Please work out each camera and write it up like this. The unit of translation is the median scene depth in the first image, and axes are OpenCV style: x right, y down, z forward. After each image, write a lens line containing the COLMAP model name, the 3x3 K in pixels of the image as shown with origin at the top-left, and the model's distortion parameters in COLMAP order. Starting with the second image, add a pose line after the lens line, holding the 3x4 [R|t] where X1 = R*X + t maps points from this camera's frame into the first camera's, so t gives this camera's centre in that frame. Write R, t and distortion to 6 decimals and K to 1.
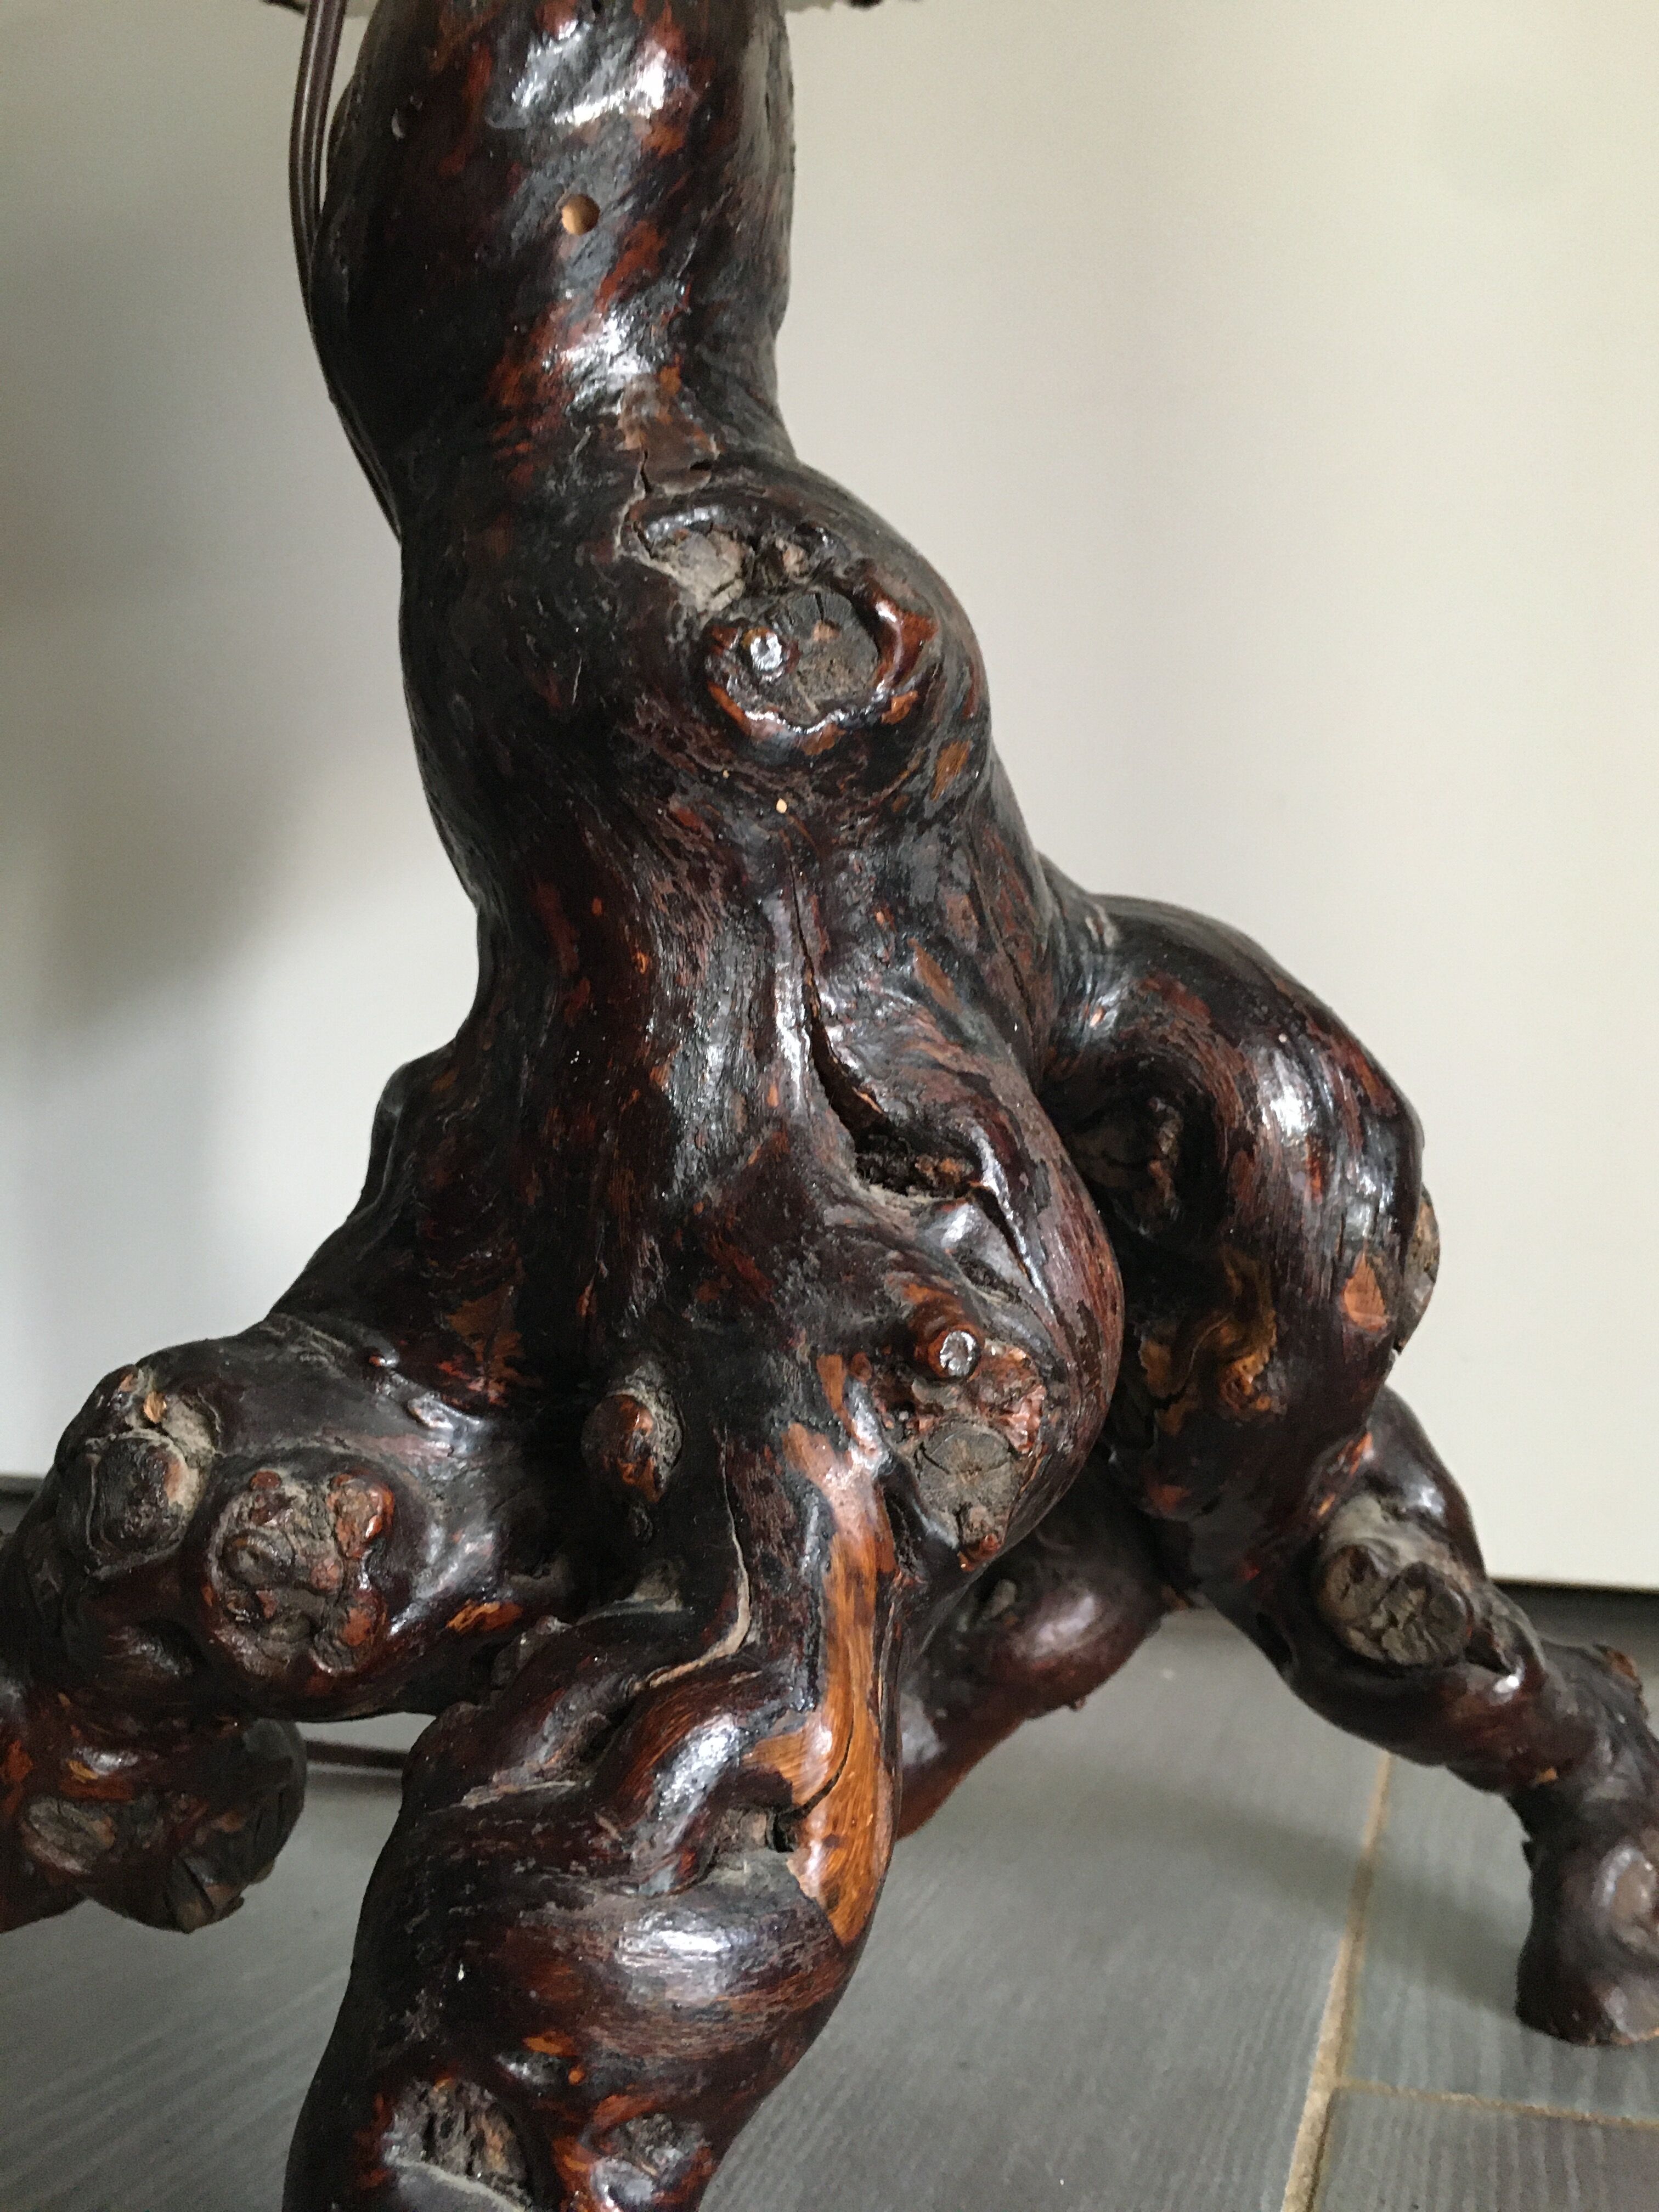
lens RADIAL K [[1876.6, 0, 844.4], [0, 1876.6, 1109.1], [0, 0, 1]] dist [0.041929, -0.093233]
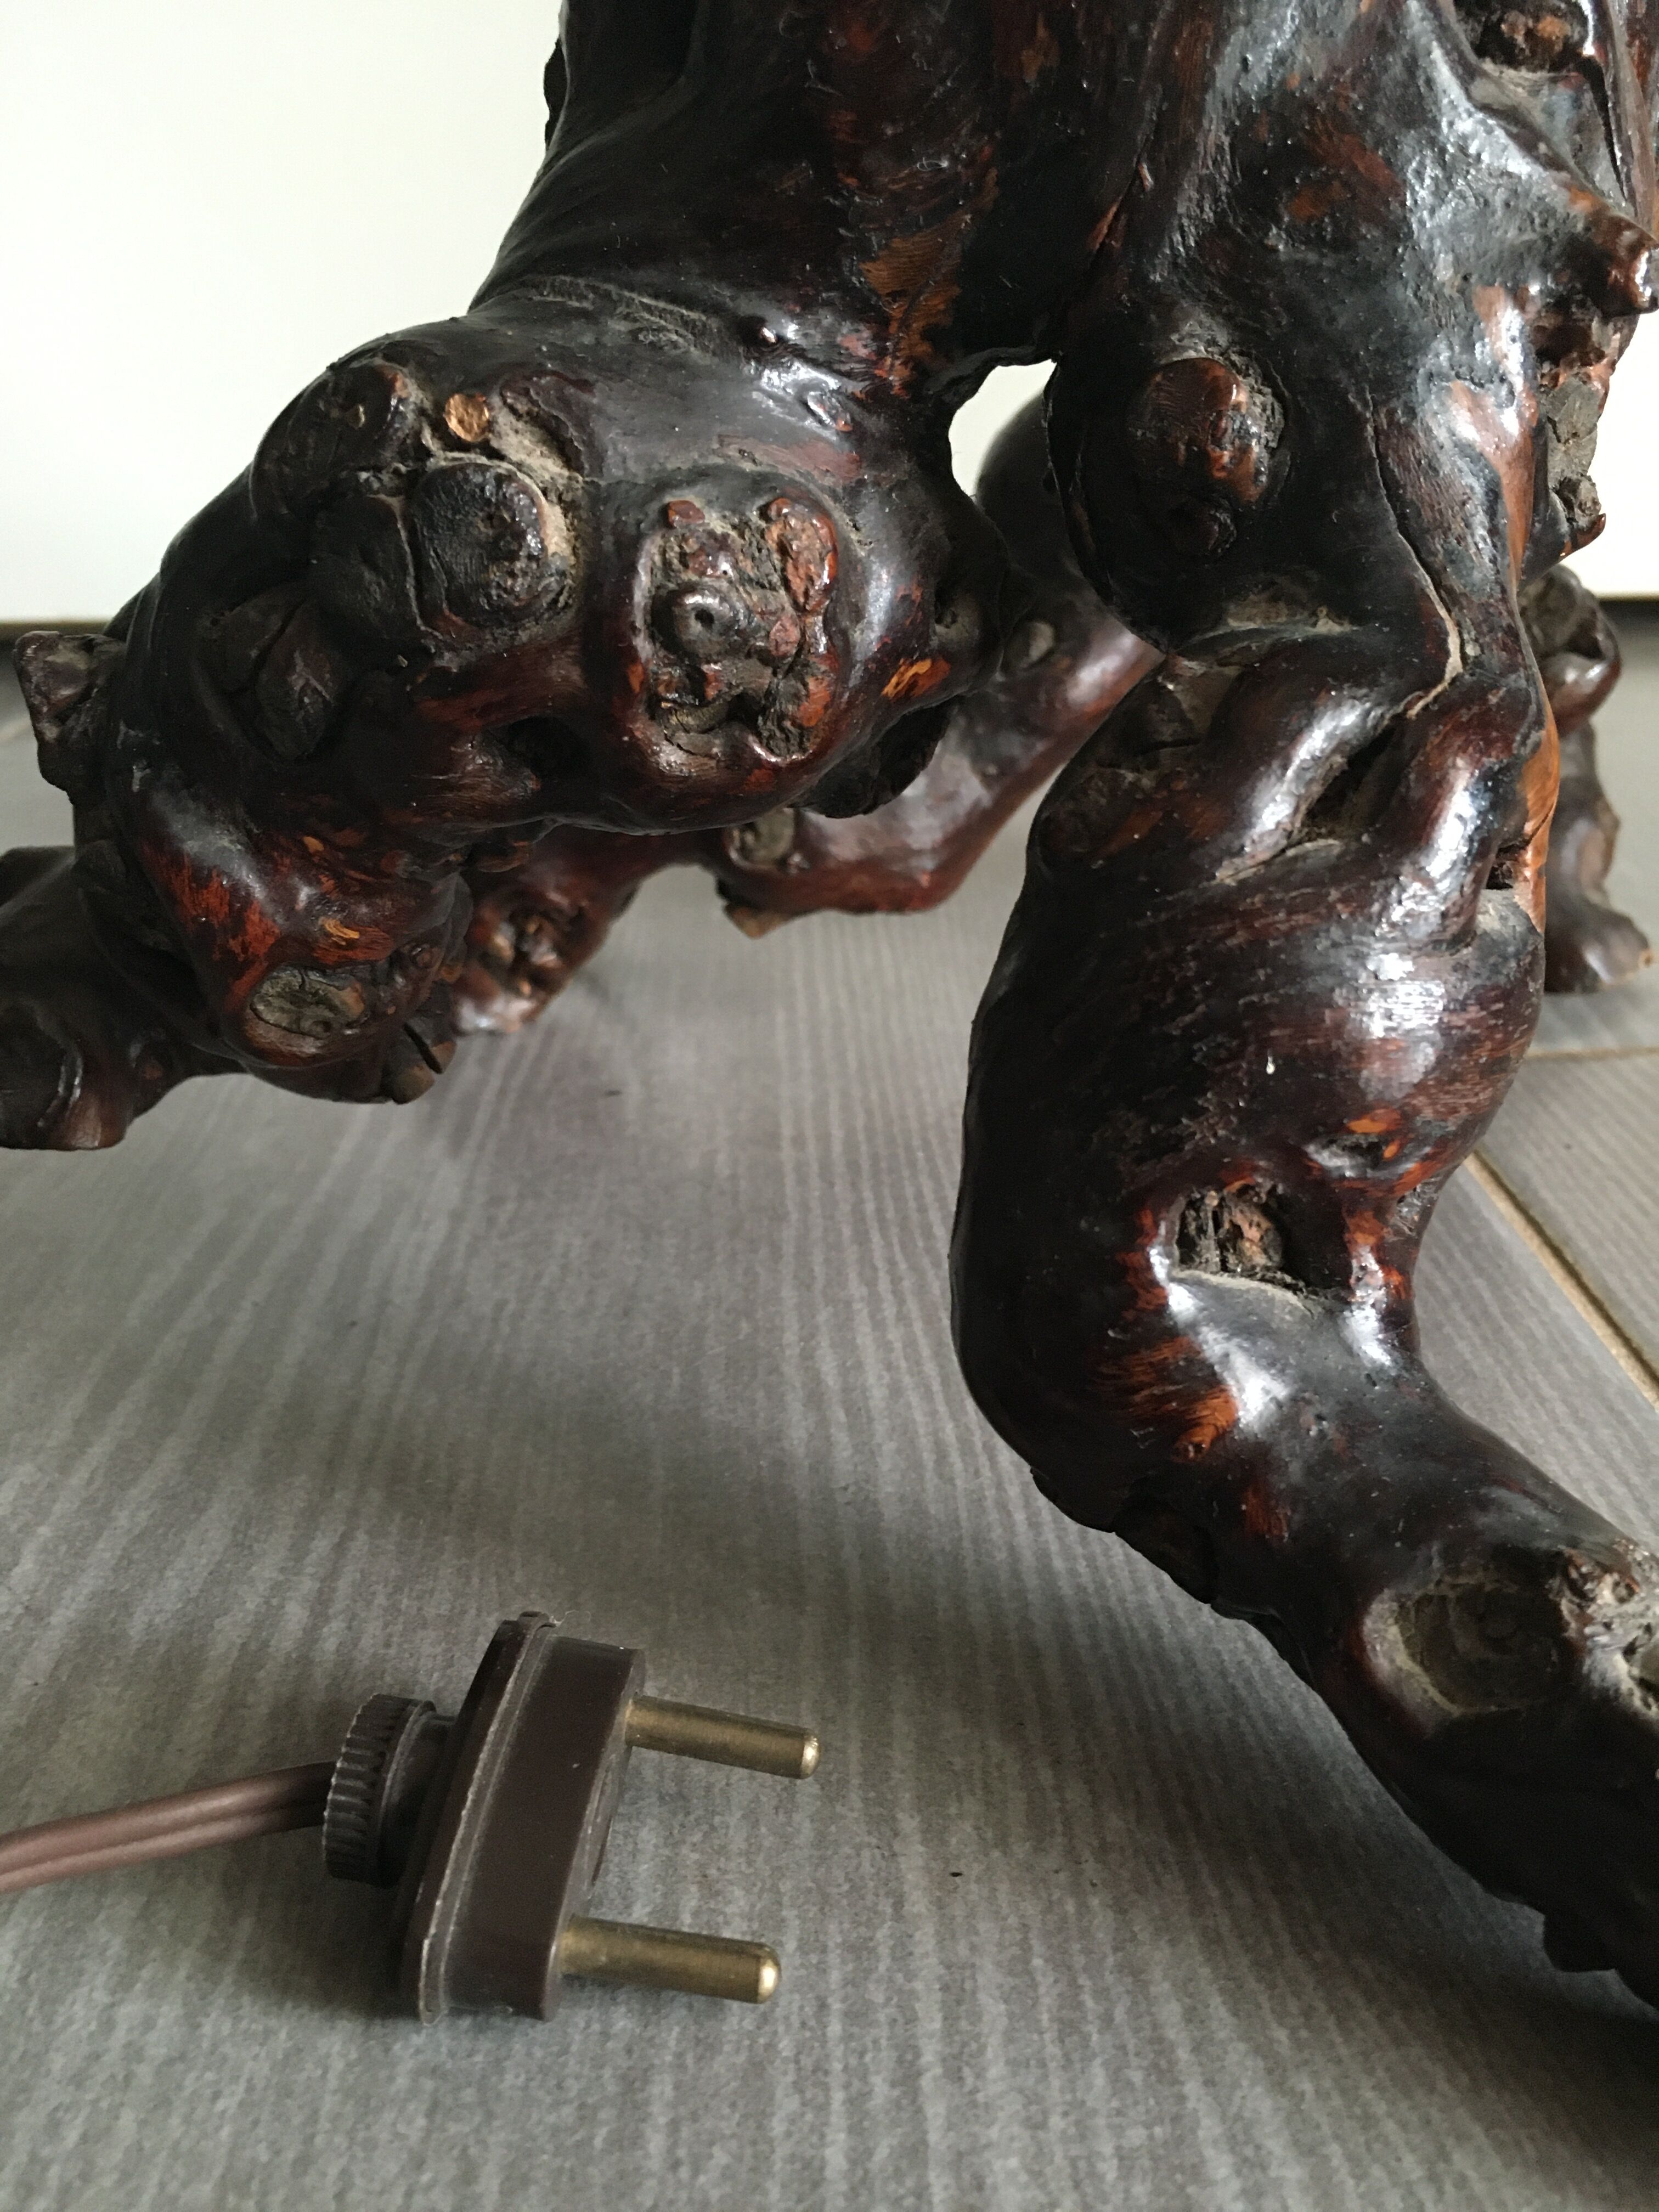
lens RADIAL K [[1876.6, 0, 833.4], [0, 1876.6, 1094.7], [0, 0, 1]] dist [0.041929, -0.093233]
pose [[0.937870, -0.159647, 0.308078, -0.514816], [0.004101, 0.892907, 0.450222, 0.072681], [-0.346961, -0.420986, 0.838086, 0.286698]]
